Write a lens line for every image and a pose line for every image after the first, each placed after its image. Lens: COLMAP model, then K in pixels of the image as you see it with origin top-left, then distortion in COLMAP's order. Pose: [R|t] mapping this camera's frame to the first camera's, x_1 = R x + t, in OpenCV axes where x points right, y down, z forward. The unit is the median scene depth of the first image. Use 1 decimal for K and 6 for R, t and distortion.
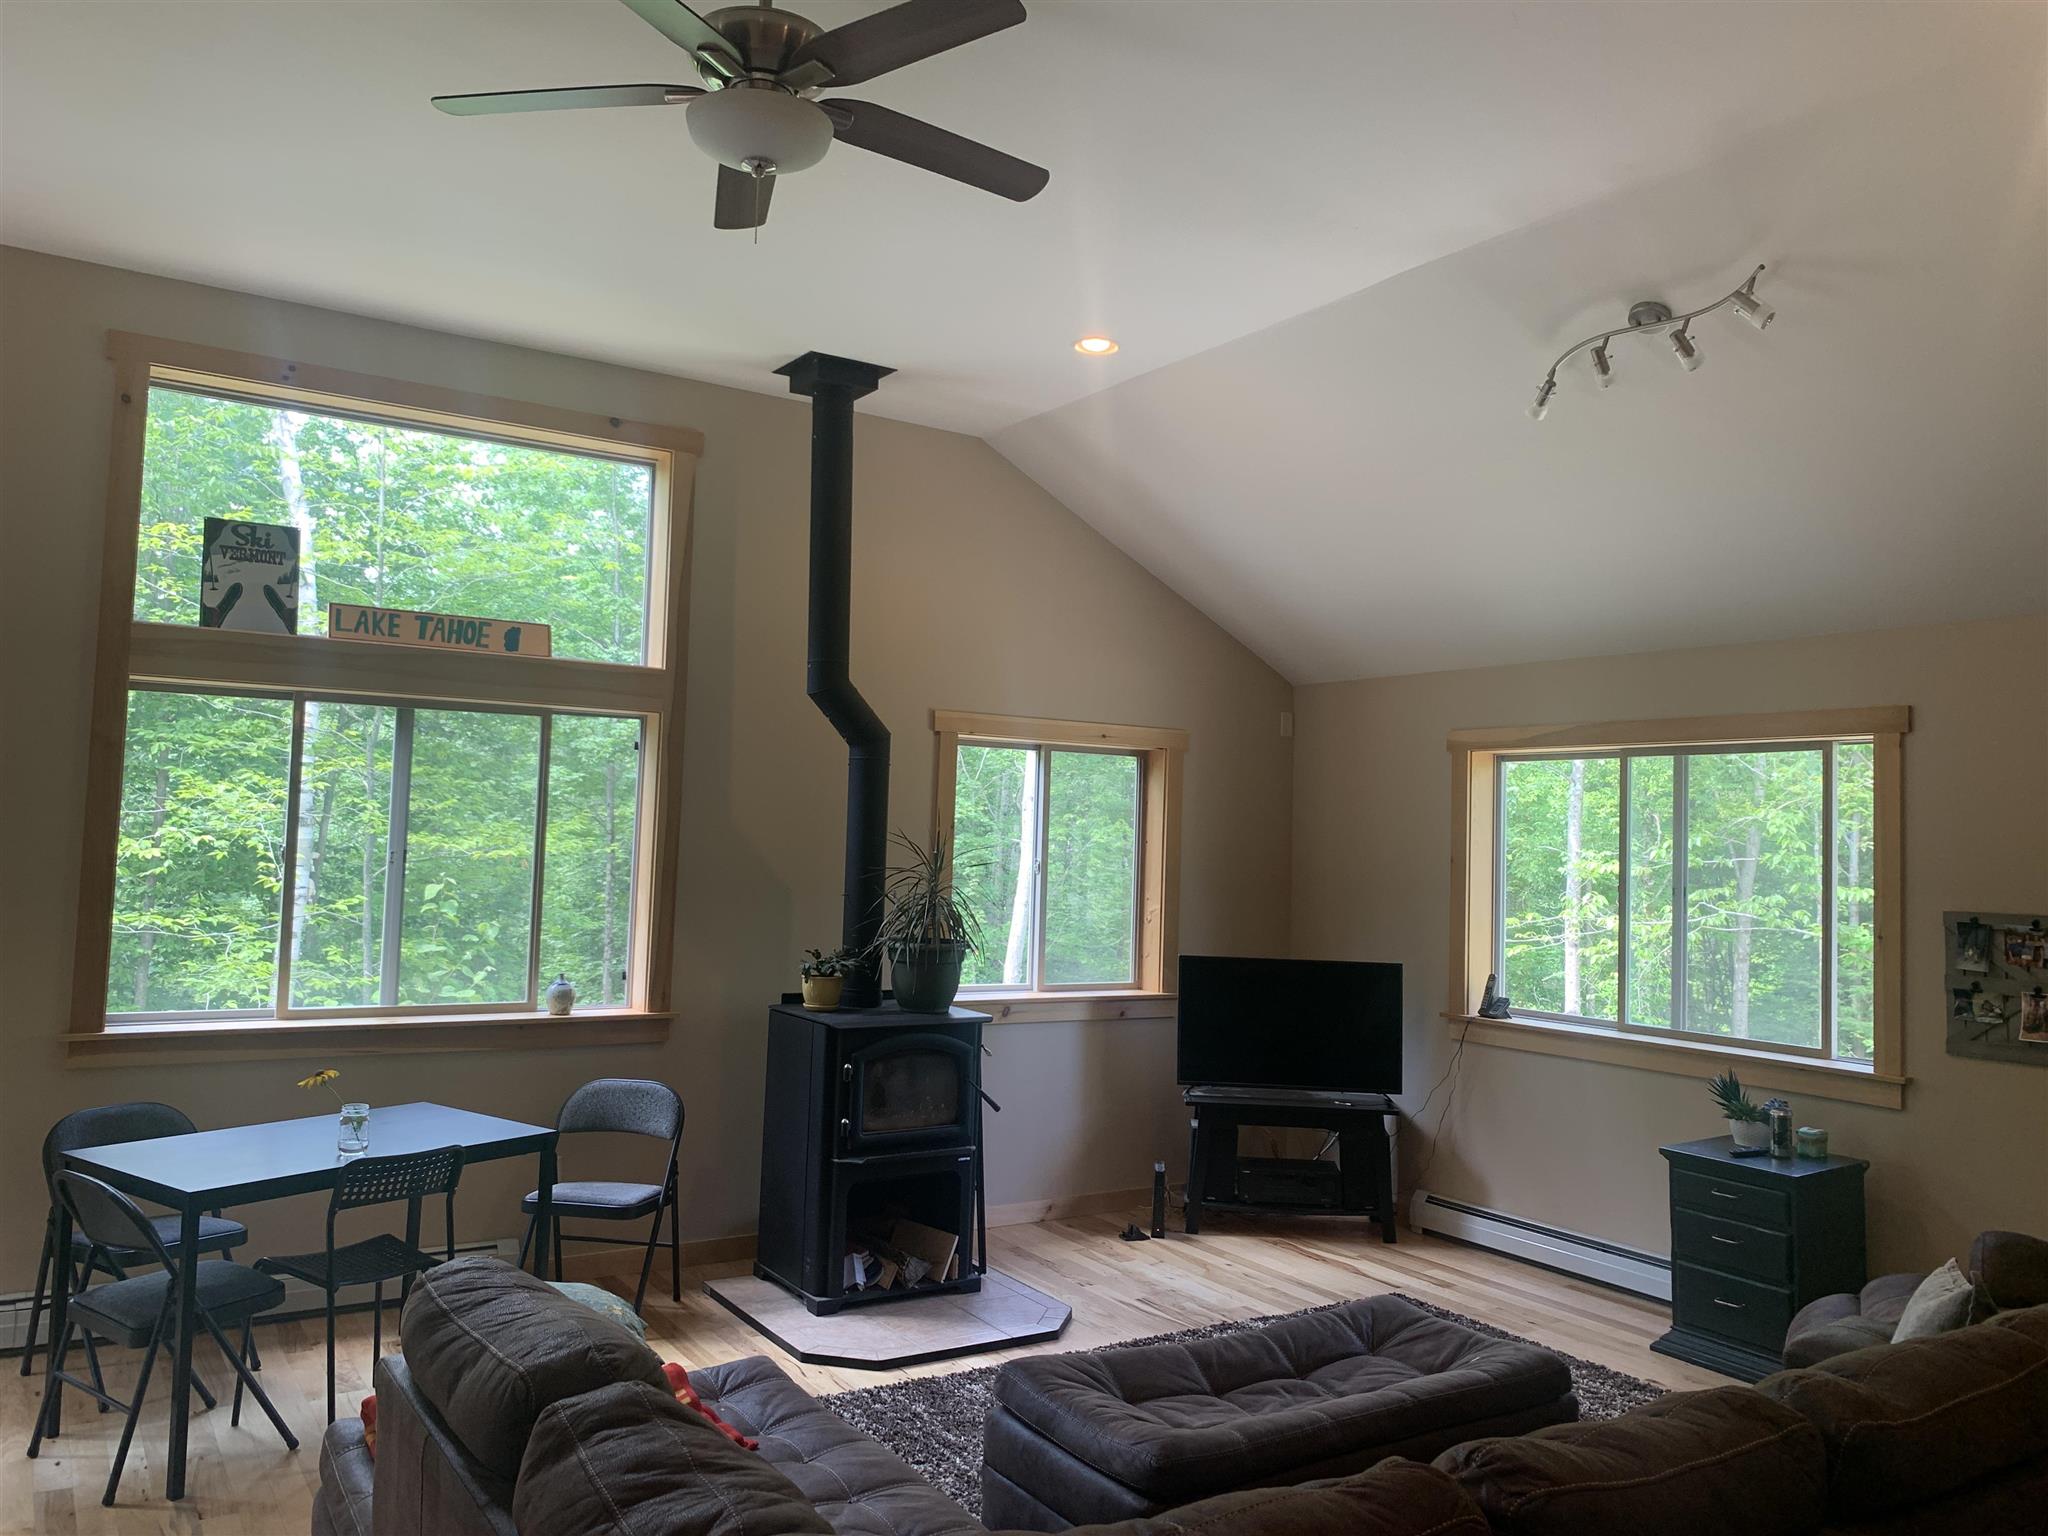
lens RADIAL K [[1559.5, 0, 1024.0], [0, 1559.5, 768.0], [0, 0, 1]] dist [0.002490, -0.000278]
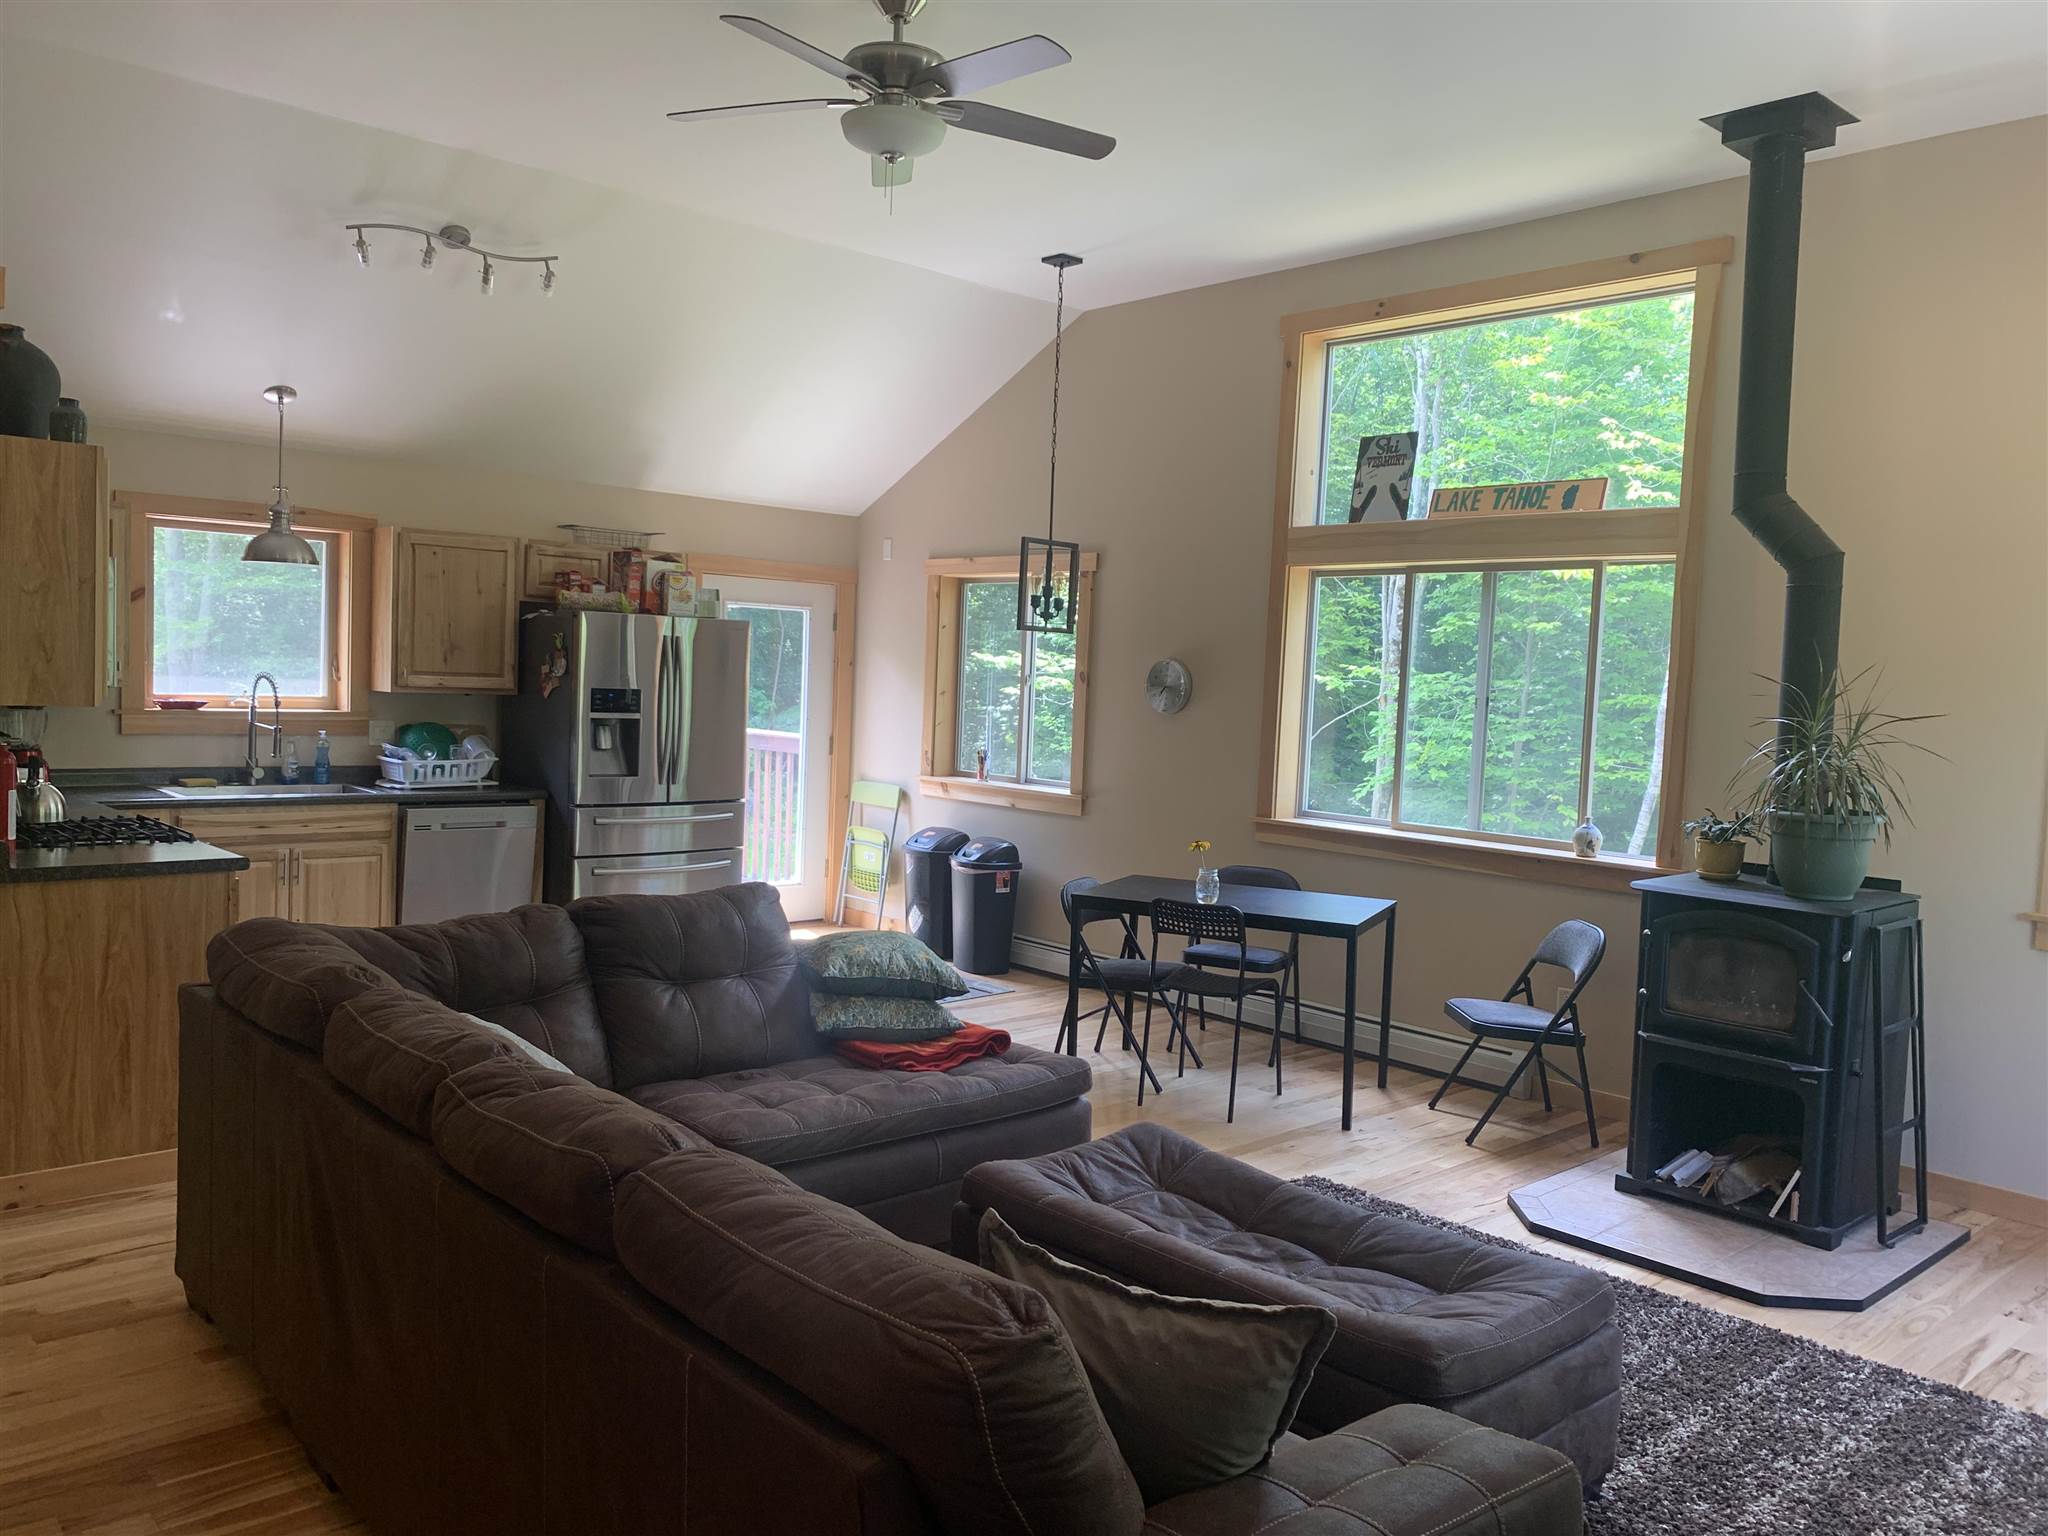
lens RADIAL K [[1559.5, 0, 1024.0], [0, 1559.5, 768.0], [0, 0, 1]] dist [0.002490, -0.000278]
pose [[0.163940, 0.038023, -0.985737, 0.704557], [0.011918, 0.999108, 0.040521, 0.056721], [0.986398, -0.018391, 0.163340, 0.494470]]
